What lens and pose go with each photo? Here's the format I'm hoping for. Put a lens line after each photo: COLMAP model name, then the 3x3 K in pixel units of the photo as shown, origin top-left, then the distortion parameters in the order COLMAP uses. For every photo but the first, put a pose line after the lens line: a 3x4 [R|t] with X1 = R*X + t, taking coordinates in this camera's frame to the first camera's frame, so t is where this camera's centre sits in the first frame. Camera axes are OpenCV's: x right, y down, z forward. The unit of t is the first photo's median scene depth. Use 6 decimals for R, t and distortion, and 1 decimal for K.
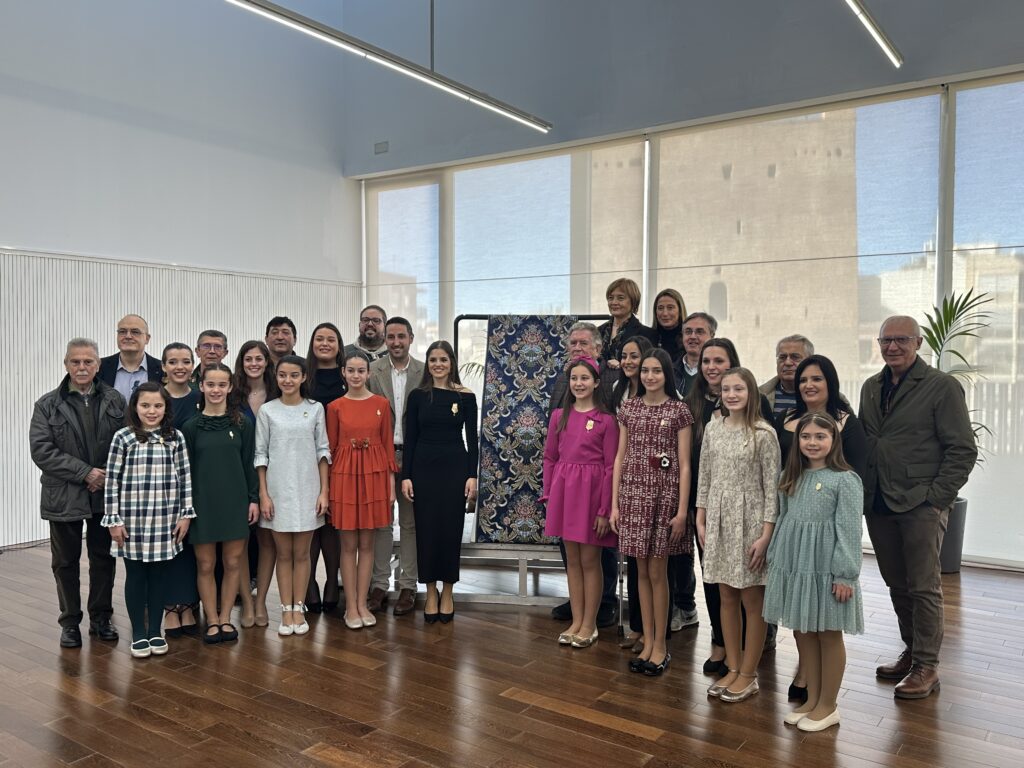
lens RADIAL K [[842.7, 0, 512.0], [0, 842.7, 384.0], [0, 0, 1]] dist [0.032930, -0.003155]
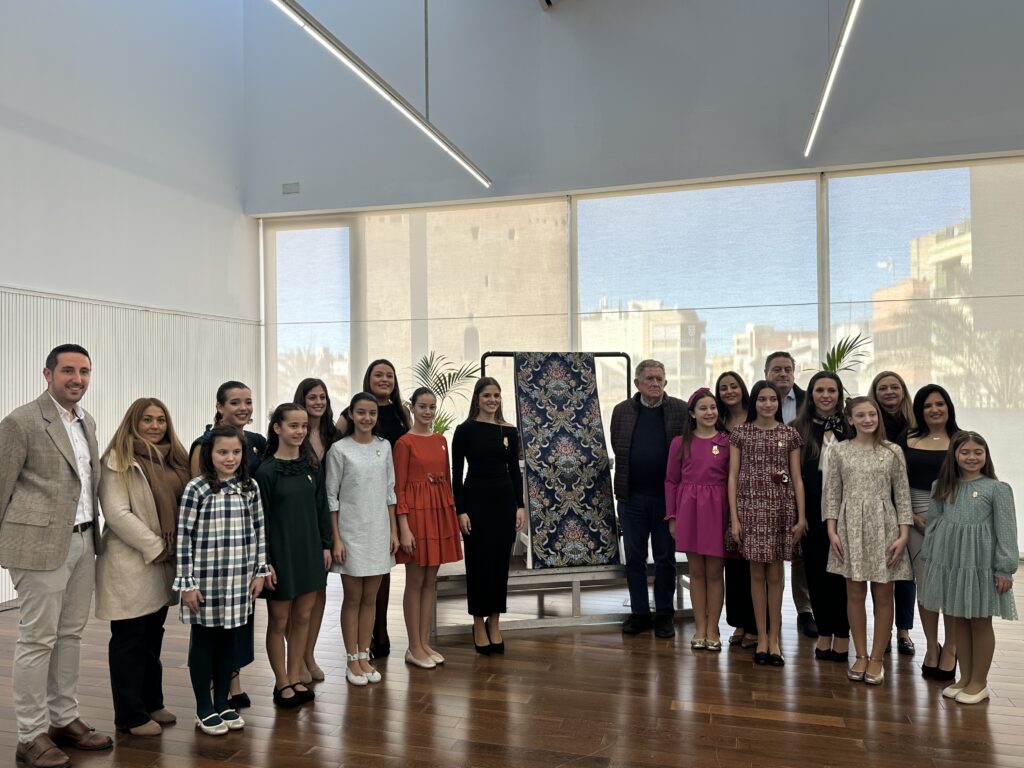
lens RADIAL K [[758.7, 0, 512.0], [0, 758.7, 384.0], [0, 0, 1]] dist [0.051565, -0.002737]
pose [[0.936153, -0.014073, 0.351310, -0.390626], [0.030194, 0.998725, -0.040454, -0.003542], [-0.350293, 0.048479, 0.935385, 0.117690]]
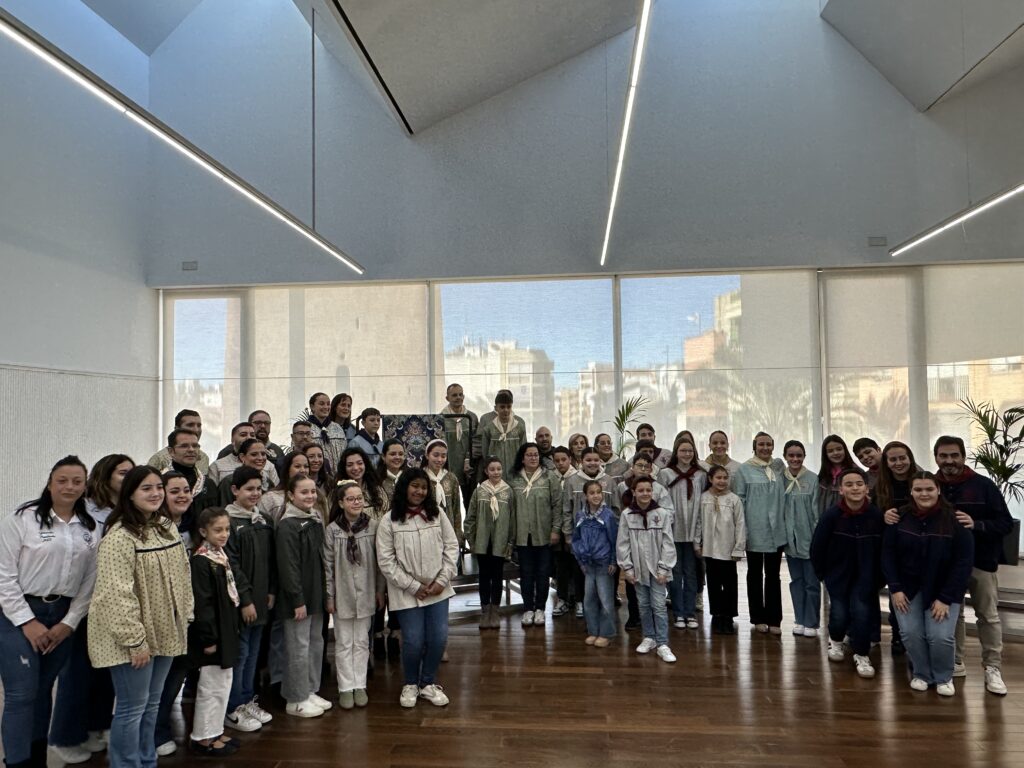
lens RADIAL K [[707.2, 0, 512.0], [0, 707.2, 384.0], [0, 0, 1]] dist [-0.002948, -0.001512]
pose [[0.856254, 0.003951, 0.516539, -0.469887], [0.039861, 0.996484, -0.073699, -0.041417], [-0.515014, 0.083695, 0.853086, -0.097742]]
